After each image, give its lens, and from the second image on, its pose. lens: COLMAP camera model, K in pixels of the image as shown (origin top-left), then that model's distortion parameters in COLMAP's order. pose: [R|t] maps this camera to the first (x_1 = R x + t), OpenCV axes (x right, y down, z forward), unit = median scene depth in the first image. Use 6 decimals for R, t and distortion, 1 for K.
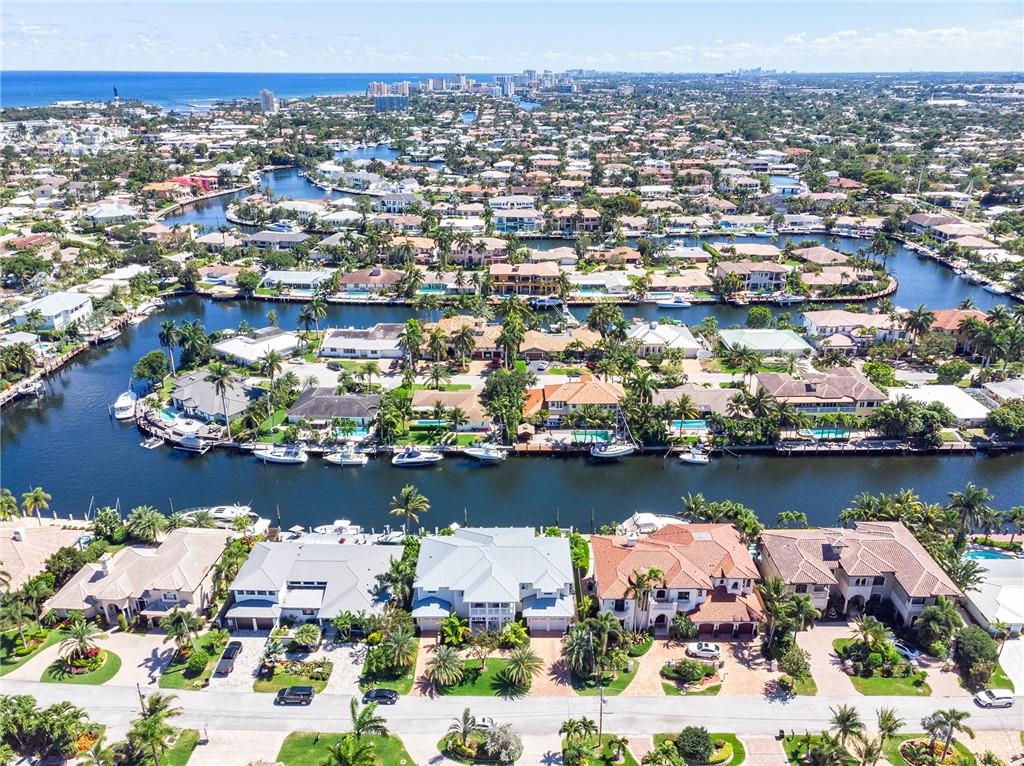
lens RADIAL K [[777.0, 0, 513.9], [0, 777.0, 375.1], [0, 0, 1]] dist [0.015634, 0.001147]
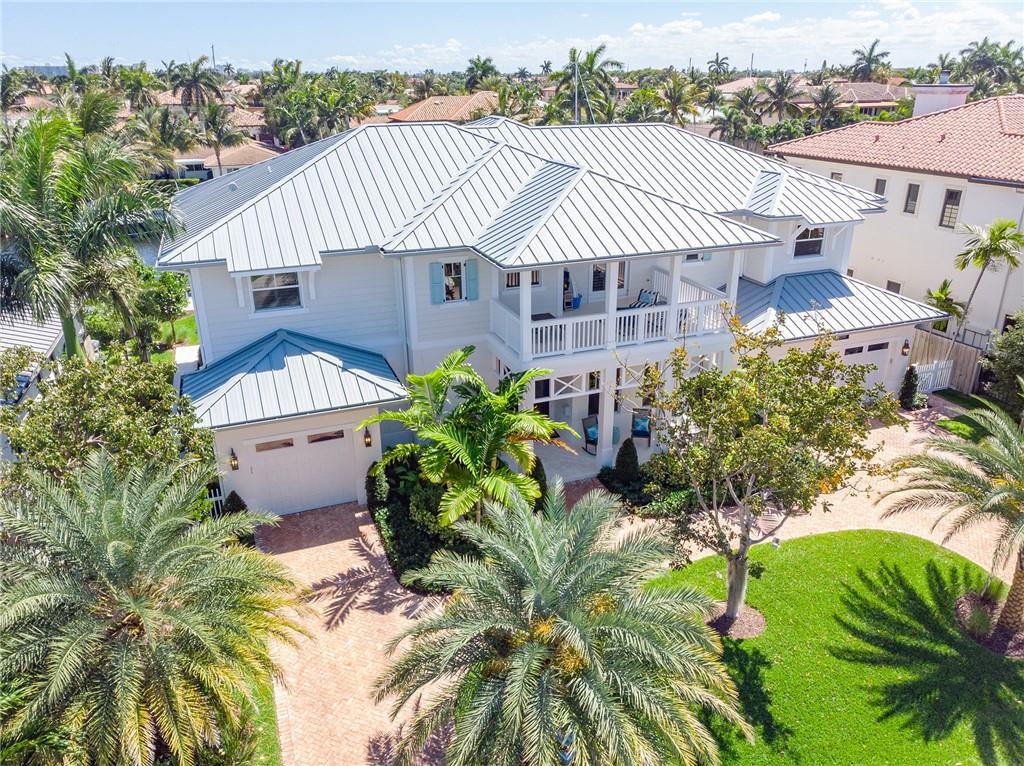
lens RADIAL K [[755.2, 0, 518.6], [0, 755.2, 389.9], [0, 0, 1]] dist [0.009354, 0.009402]
pose [[0.930059, -0.145953, 0.337176, -0.121117], [0.142936, 0.989151, 0.033902, 0.313763], [-0.338466, 0.016664, 0.940831, 0.854002]]
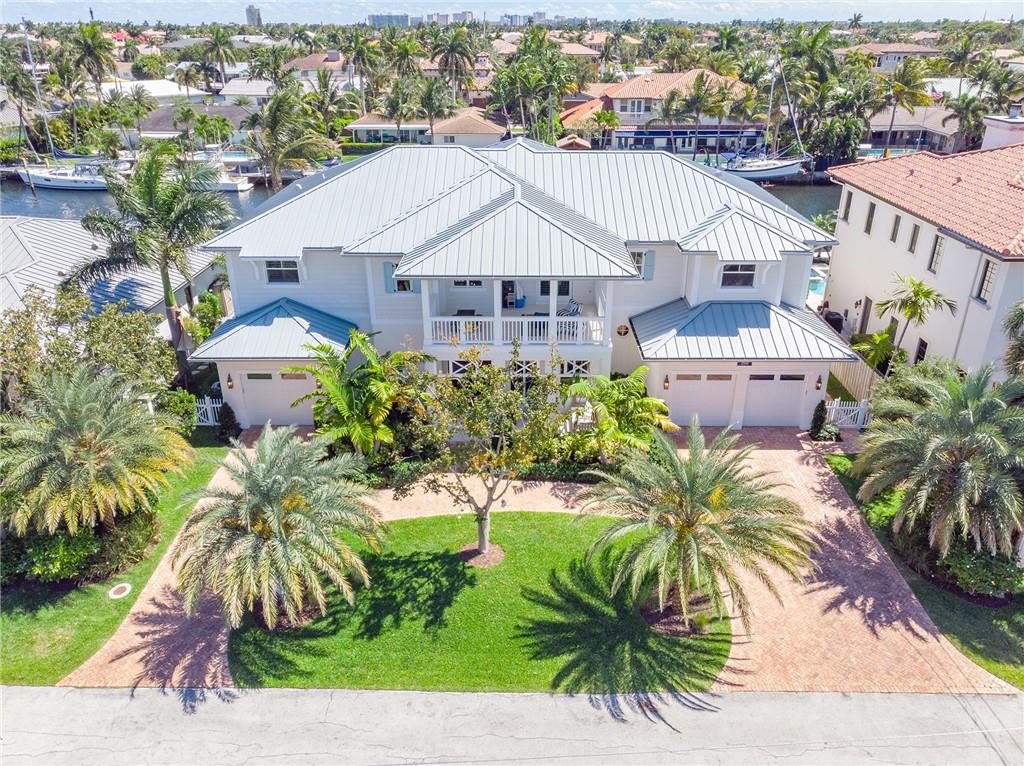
lens RADIAL K [[777.0, 0, 513.9], [0, 777.0, 375.1], [0, 0, 1]] dist [0.015634, 0.001147]
pose [[0.999968, 0.000682, -0.007960, -0.029194], [-0.000332, 0.999040, 0.043808, 0.312225], [0.007982, -0.043804, 0.999008, 0.775447]]
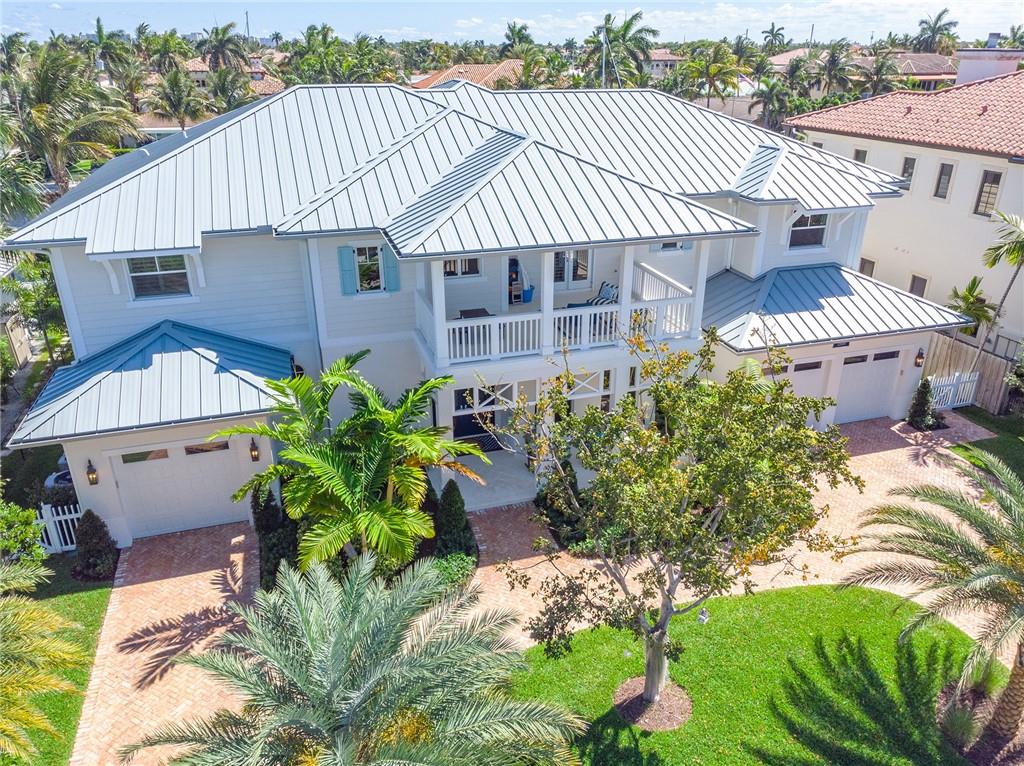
lens RADIAL K [[755.2, 0, 518.6], [0, 755.2, 389.9], [0, 0, 1]] dist [0.009354, 0.009402]
pose [[0.952248, -0.124965, 0.278582, -0.086381], [0.113409, 0.991896, 0.057285, 0.311000], [-0.283483, -0.022956, 0.958703, 0.871952]]
